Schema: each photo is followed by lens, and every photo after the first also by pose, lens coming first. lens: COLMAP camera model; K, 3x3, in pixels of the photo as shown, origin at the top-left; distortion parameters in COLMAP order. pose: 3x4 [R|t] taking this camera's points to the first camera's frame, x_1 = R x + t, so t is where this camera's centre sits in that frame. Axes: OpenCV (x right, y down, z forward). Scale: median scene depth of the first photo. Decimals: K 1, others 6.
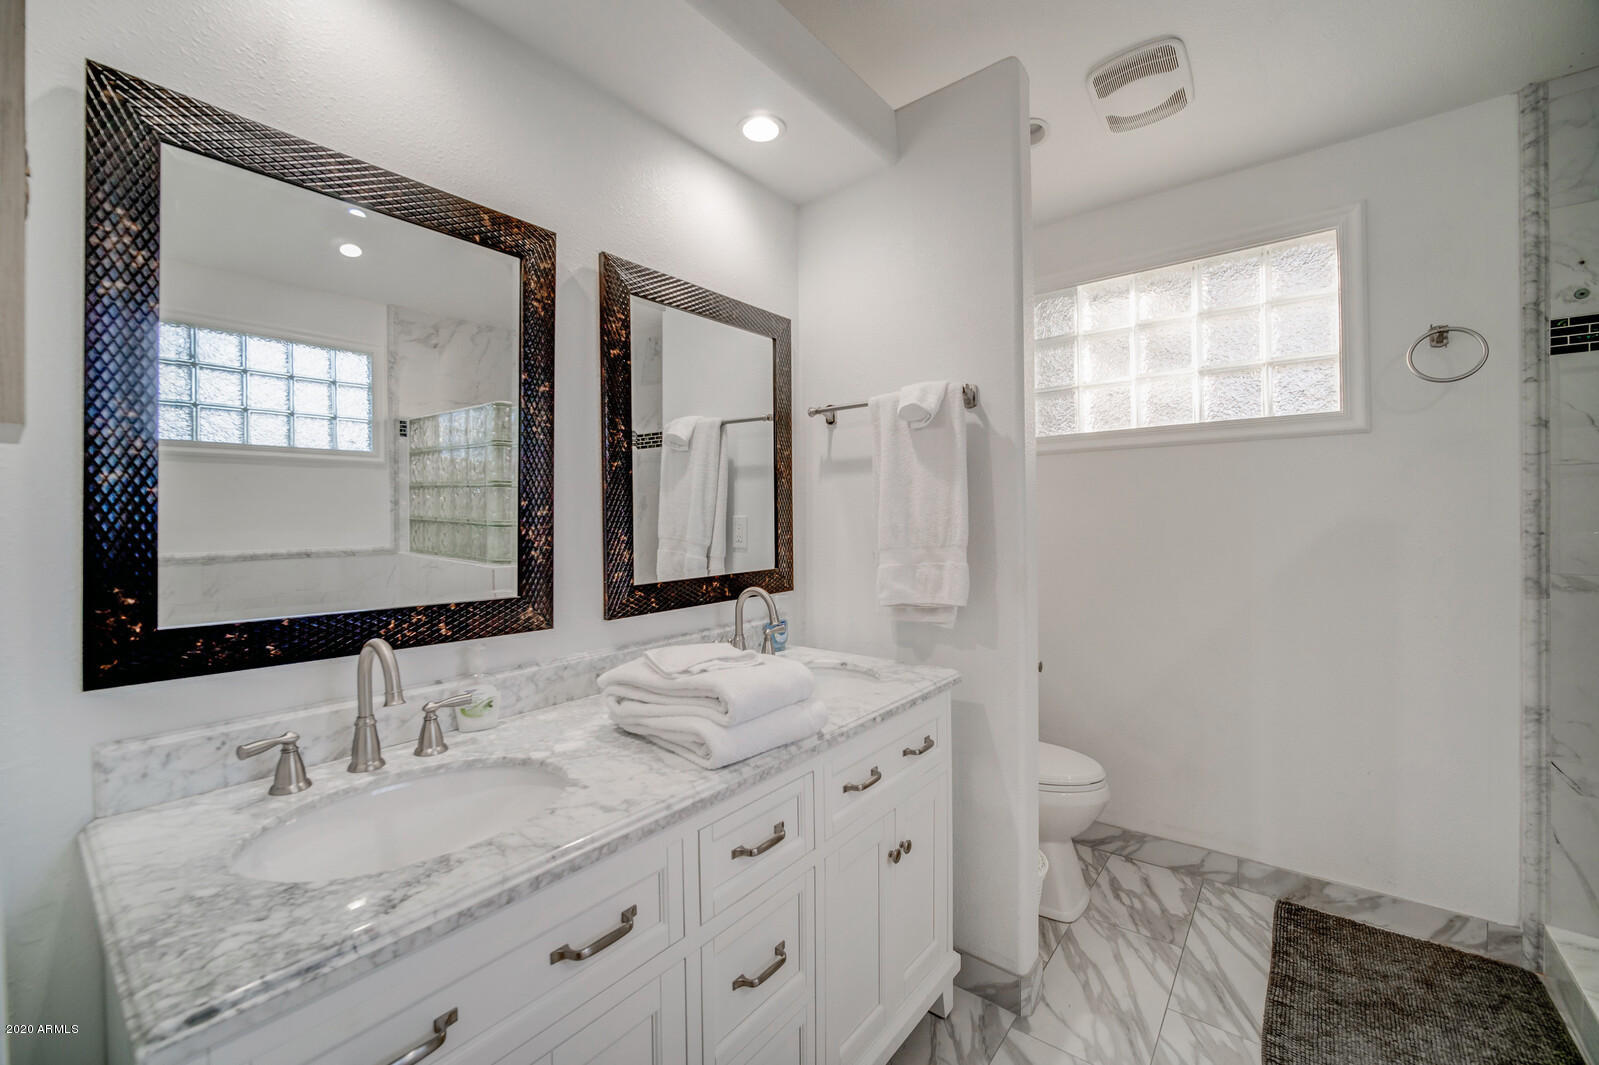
lens RADIAL K [[639.4, 0, 811.4], [0, 639.4, 521.2], [0, 0, 1]] dist [-0.006361, 0.001393]
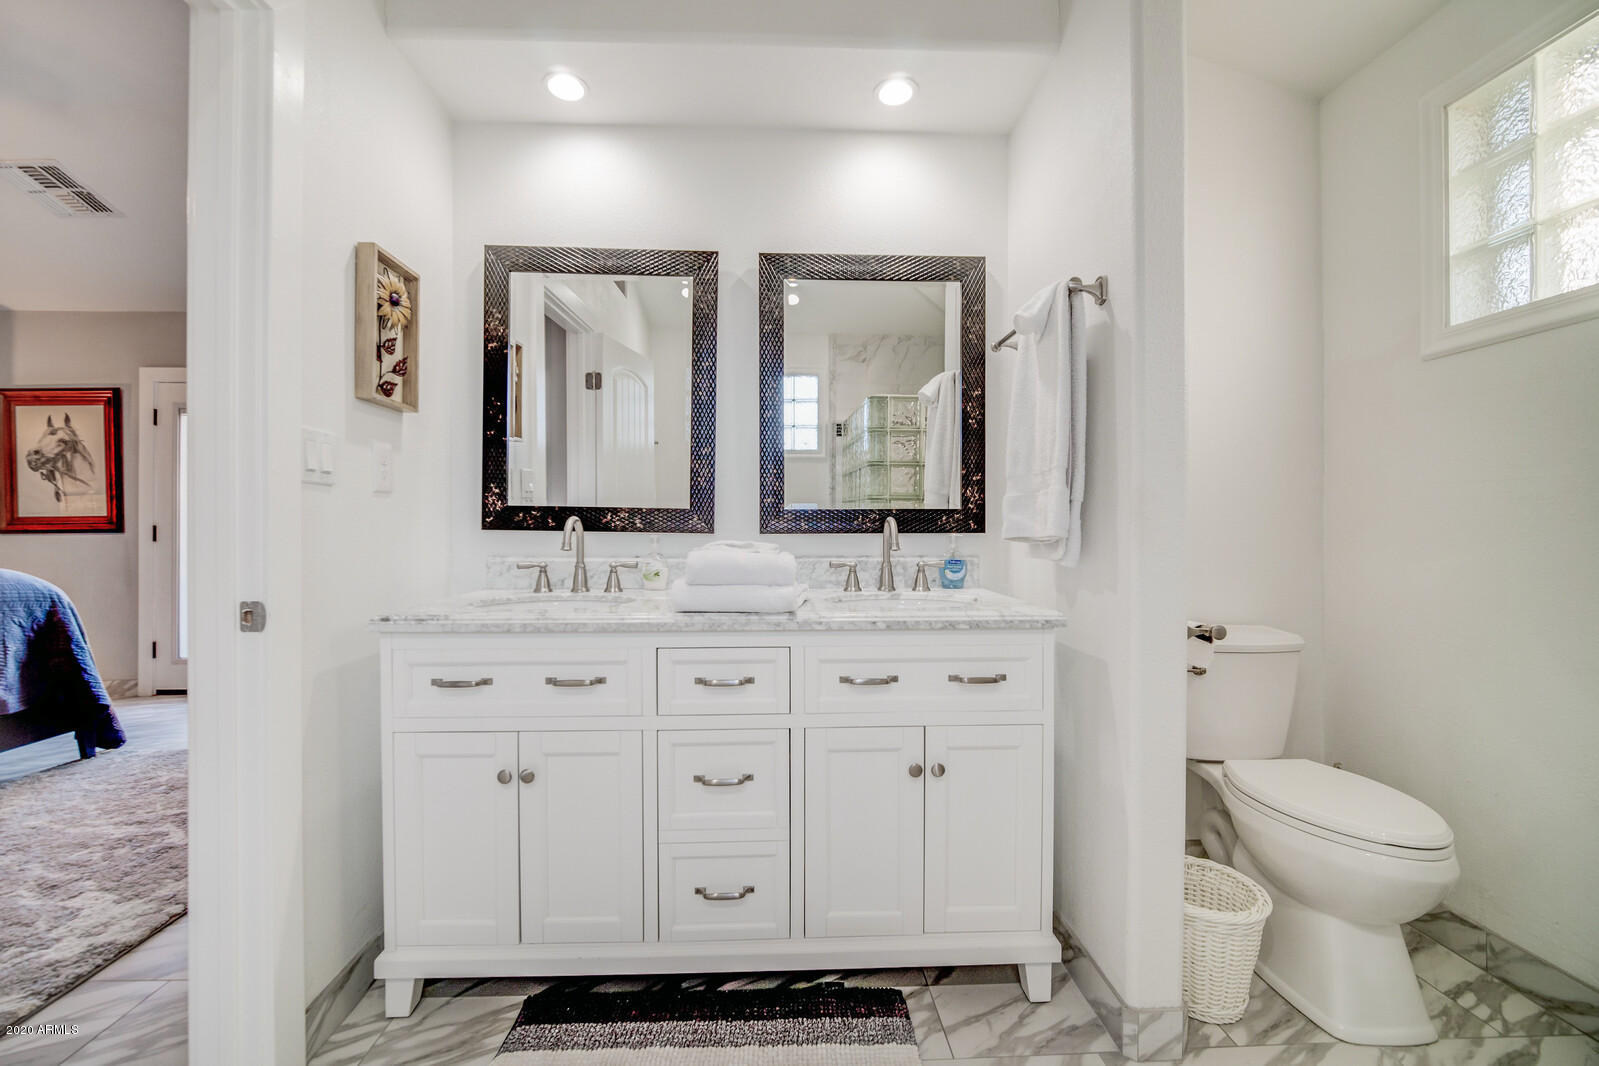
lens RADIAL K [[639.4, 0, 793.5], [0, 639.4, 528.5], [0, 0, 1]] dist [-0.006361, 0.001393]
pose [[0.664757, 0.007258, -0.747024, 0.697520], [-0.007954, 0.999965, 0.002638, 0.139106], [0.747017, 0.004188, 0.664792, 0.184149]]
